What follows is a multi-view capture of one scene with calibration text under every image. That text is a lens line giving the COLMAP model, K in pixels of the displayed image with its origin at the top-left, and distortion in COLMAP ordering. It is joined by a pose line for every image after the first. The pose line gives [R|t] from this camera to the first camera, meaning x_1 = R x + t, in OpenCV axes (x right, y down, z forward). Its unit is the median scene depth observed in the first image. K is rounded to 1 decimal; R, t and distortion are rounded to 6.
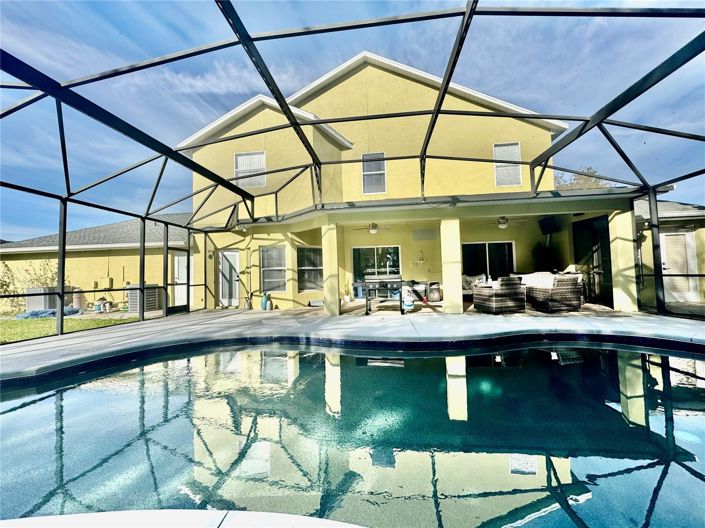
lens RADIAL K [[281.5, 0, 352.5], [0, 281.5, 264.0], [0, 0, 1]] dist [-0.000482, -0.000021]
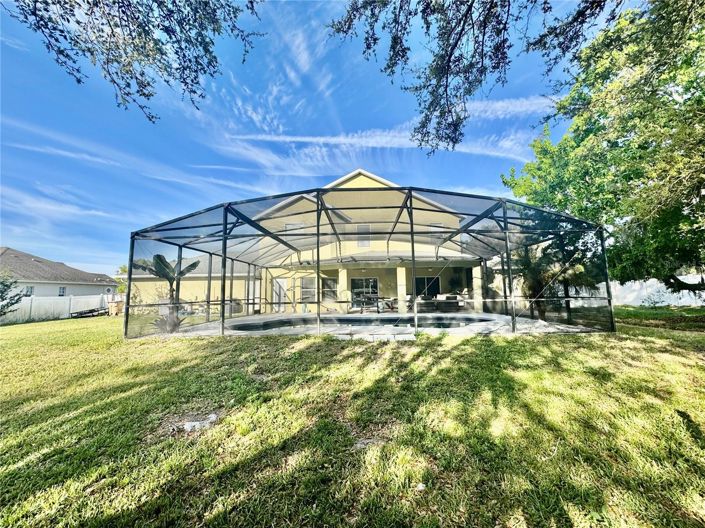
lens RADIAL K [[284.1, 0, 352.5], [0, 284.1, 264.0], [0, 0, 1]] dist [0.000113, 0.000001]
pose [[0.997275, 0.019012, 0.071276, -0.120381], [-0.014735, 0.998086, -0.060064, -0.038053], [-0.072282, 0.058851, 0.995647, -0.779179]]
